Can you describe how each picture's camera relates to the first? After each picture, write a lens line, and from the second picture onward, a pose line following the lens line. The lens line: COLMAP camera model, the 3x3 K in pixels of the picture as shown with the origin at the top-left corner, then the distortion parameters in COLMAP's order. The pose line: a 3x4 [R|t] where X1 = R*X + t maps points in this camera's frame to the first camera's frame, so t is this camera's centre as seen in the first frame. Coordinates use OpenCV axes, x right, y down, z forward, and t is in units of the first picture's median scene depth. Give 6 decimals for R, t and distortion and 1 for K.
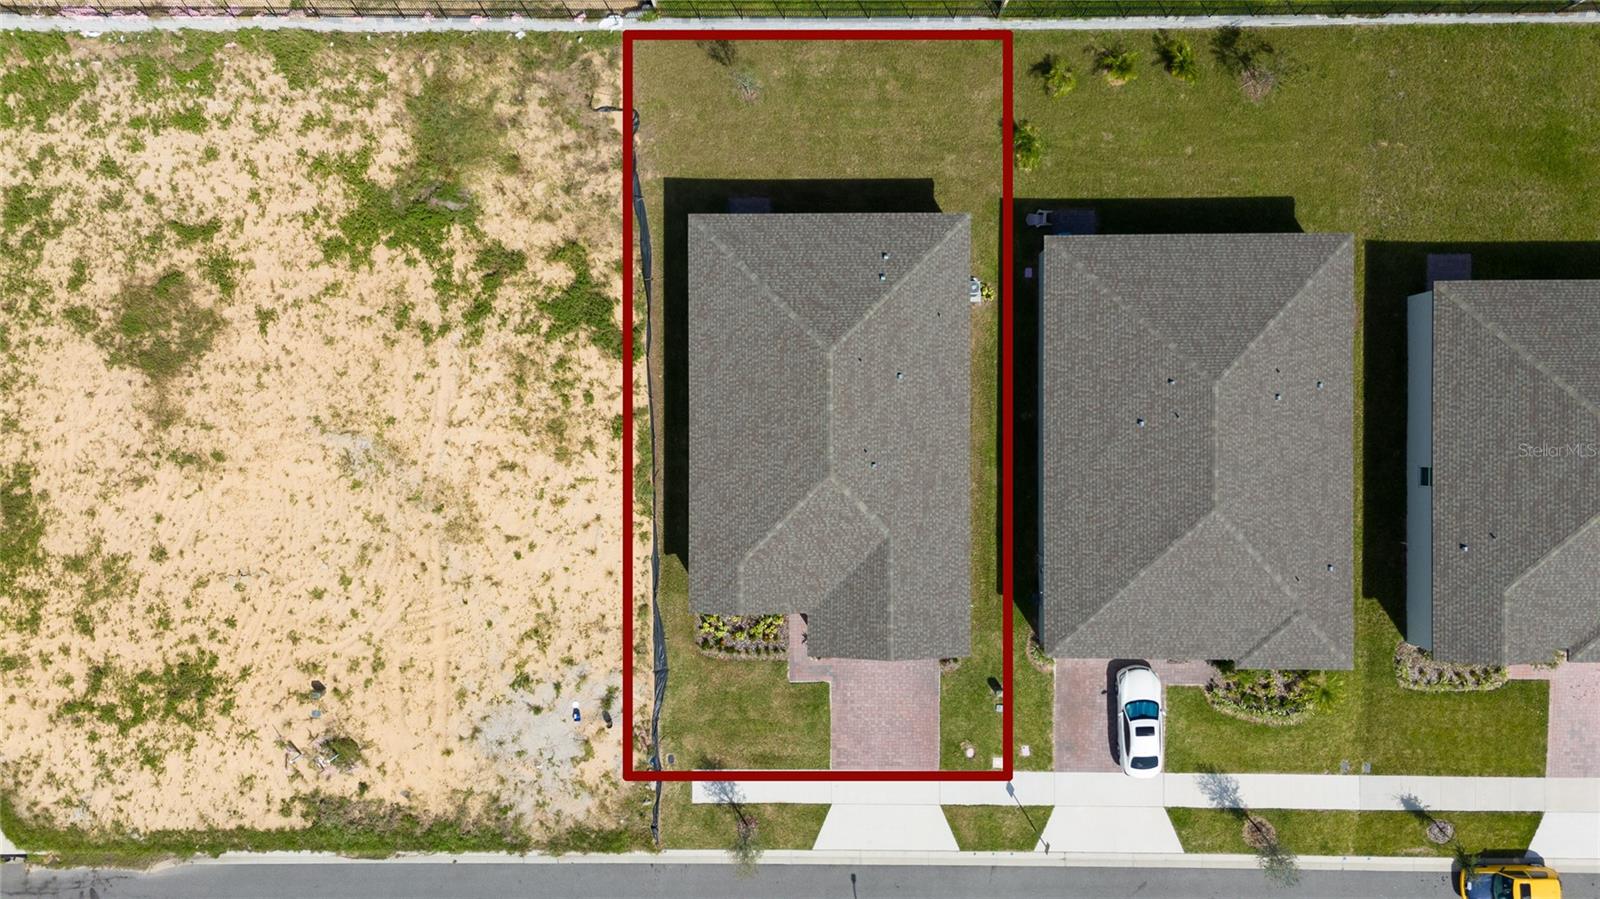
lens RADIAL K [[1177.7, 0, 804.4], [0, 1177.7, 448.1], [0, 0, 1]] dist [0.088874, -0.081737]
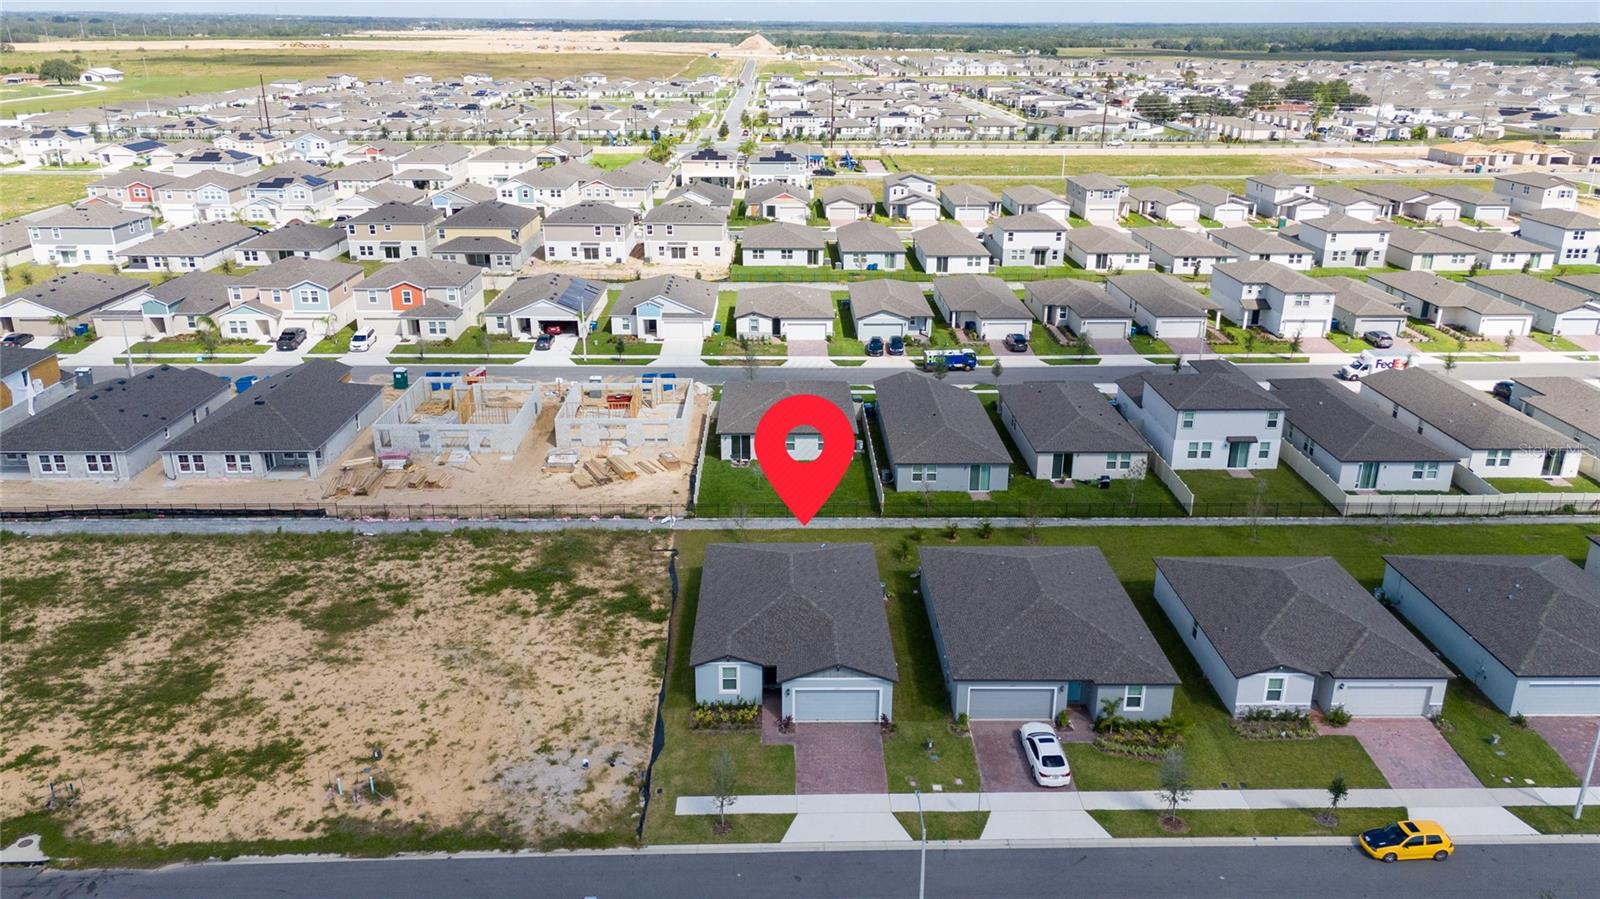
lens RADIAL K [[1177.7, 0, 804.4], [0, 1177.7, 448.1], [0, 0, 1]] dist [0.088874, -0.081737]
pose [[0.999603, 0.010358, 0.026197, -0.004270], [0.021148, 0.338380, -0.940772, 1.261875], [-0.018609, 0.940952, 0.338027, 0.283995]]
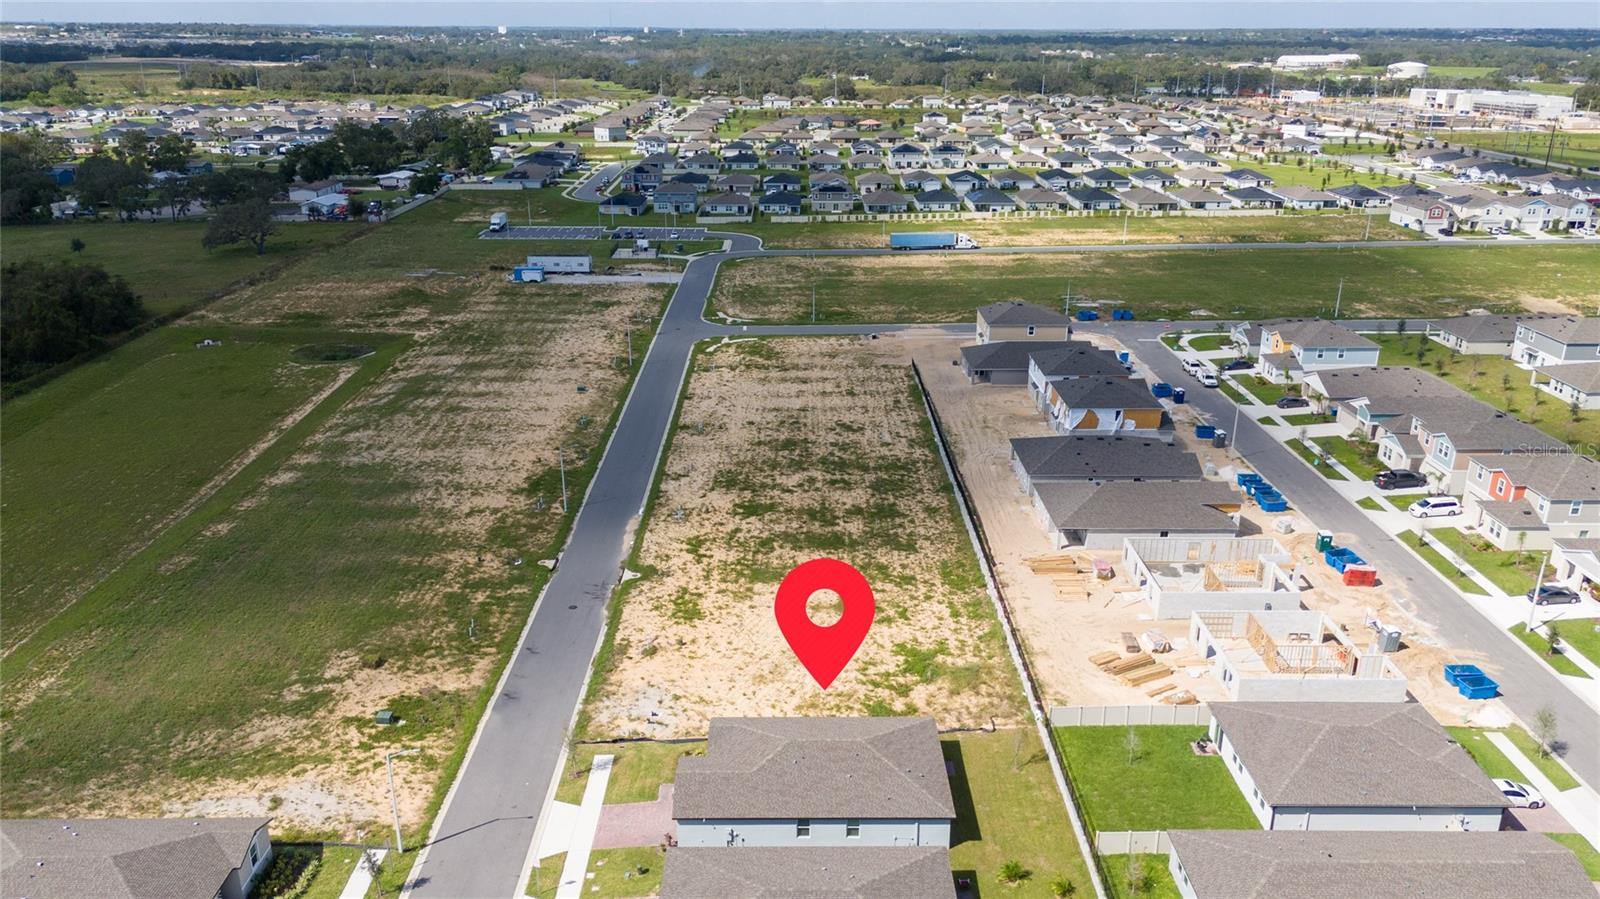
lens RADIAL K [[1177.7, 0, 804.4], [0, 1177.7, 448.1], [0, 0, 1]] dist [0.088874, -0.081737]
pose [[0.009370, 0.349813, -0.936773, 1.355379], [-0.999932, -0.003256, -0.011218, 0.019540], [-0.006975, 0.936814, 0.349758, -0.007908]]
